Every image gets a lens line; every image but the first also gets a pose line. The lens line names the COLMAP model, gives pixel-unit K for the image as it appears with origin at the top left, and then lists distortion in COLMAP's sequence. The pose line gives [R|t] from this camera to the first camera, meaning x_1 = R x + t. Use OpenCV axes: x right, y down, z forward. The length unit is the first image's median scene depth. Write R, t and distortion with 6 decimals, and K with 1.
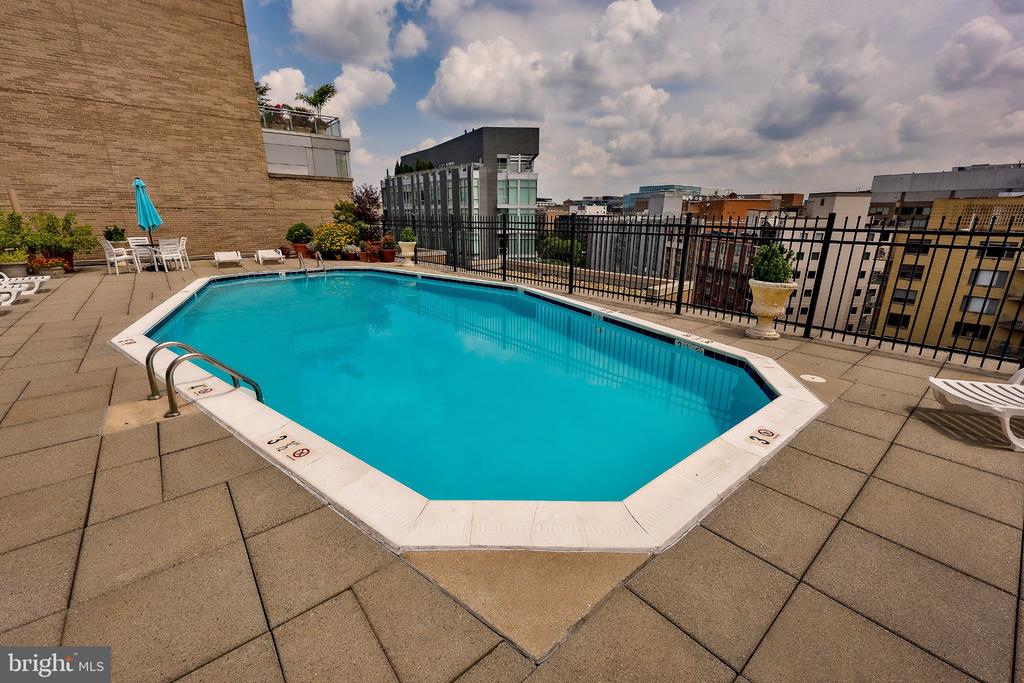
lens RADIAL K [[418.8, 0, 514.4], [0, 418.8, 339.0], [0, 0, 1]] dist [-0.002313, -0.000045]
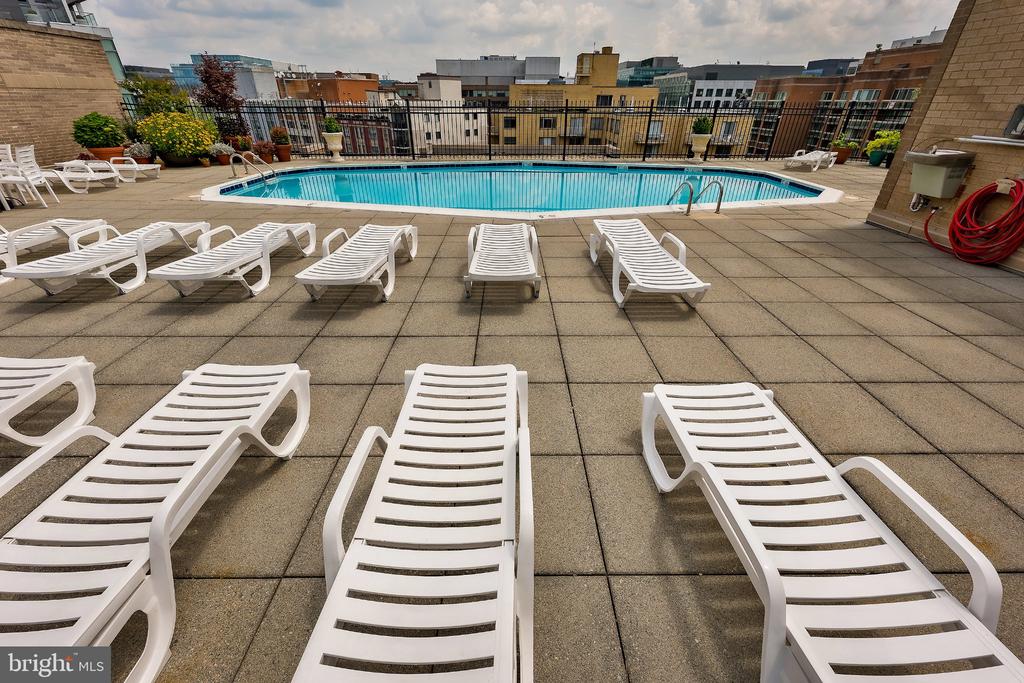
lens RADIAL K [[418.8, 0, 514.4], [0, 418.8, 339.0], [0, 0, 1]] dist [-0.002313, -0.000045]
pose [[0.629749, -0.386036, 0.674086, -0.772995], [0.215132, 0.920505, 0.326173, -0.032224], [-0.746414, -0.060390, 0.662736, 0.085998]]
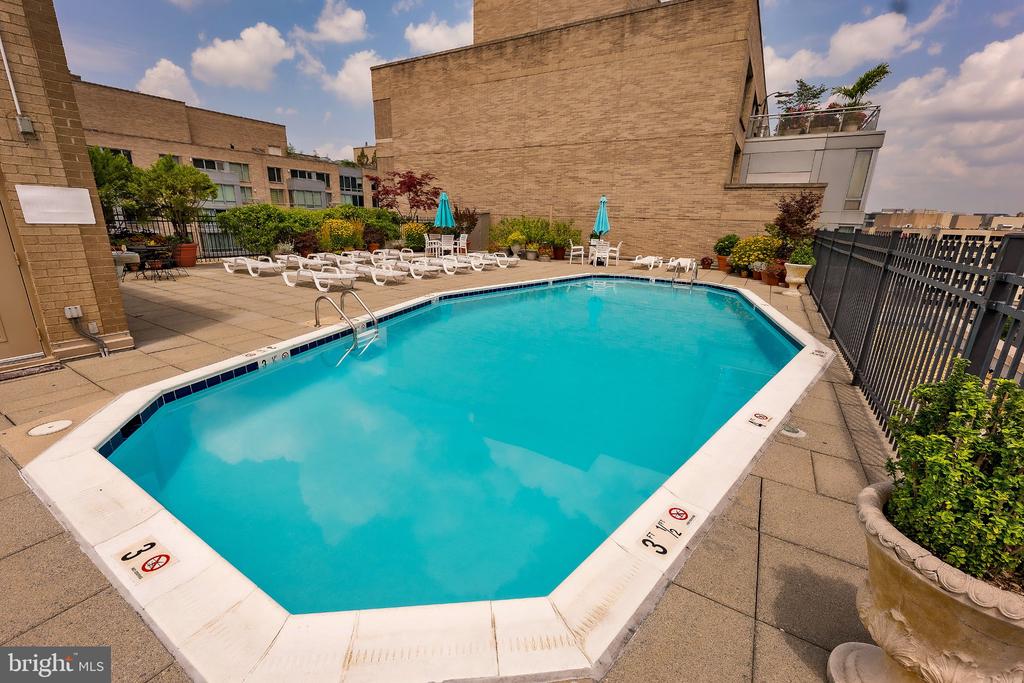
lens RADIAL K [[418.8, 0, 514.4], [0, 418.8, 339.0], [0, 0, 1]] dist [-0.002313, -0.000045]
pose [[0.323409, 0.265137, -0.908355, 0.295543], [-0.288727, 0.941815, 0.172105, -0.085106], [0.901134, 0.206607, 0.381144, 0.275661]]
